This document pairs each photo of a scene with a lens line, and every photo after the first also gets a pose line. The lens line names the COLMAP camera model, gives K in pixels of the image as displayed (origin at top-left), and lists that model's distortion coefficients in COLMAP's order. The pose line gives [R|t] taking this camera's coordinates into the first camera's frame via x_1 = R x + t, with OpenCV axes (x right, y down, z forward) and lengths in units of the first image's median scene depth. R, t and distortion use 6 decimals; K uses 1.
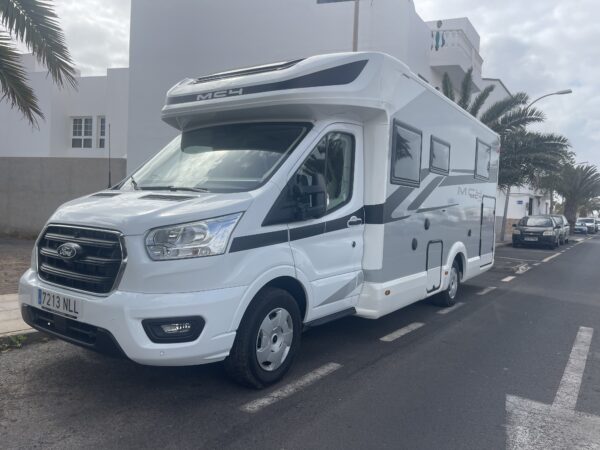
lens RADIAL K [[456.7, 0, 300.0], [0, 456.7, 225.0], [0, 0, 1]] dist [0.069364, -0.095602]
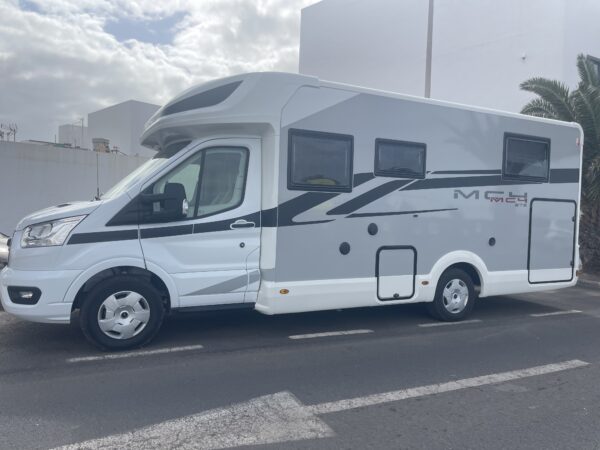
lens RADIAL K [[456.7, 0, 300.0], [0, 456.7, 225.0], [0, 0, 1]] dist [0.069364, -0.095602]
pose [[0.872491, 0.001328, -0.488628, 0.902330], [-0.013373, 0.999687, -0.021161, 0.017637], [0.488447, 0.024997, 0.872236, 0.105380]]
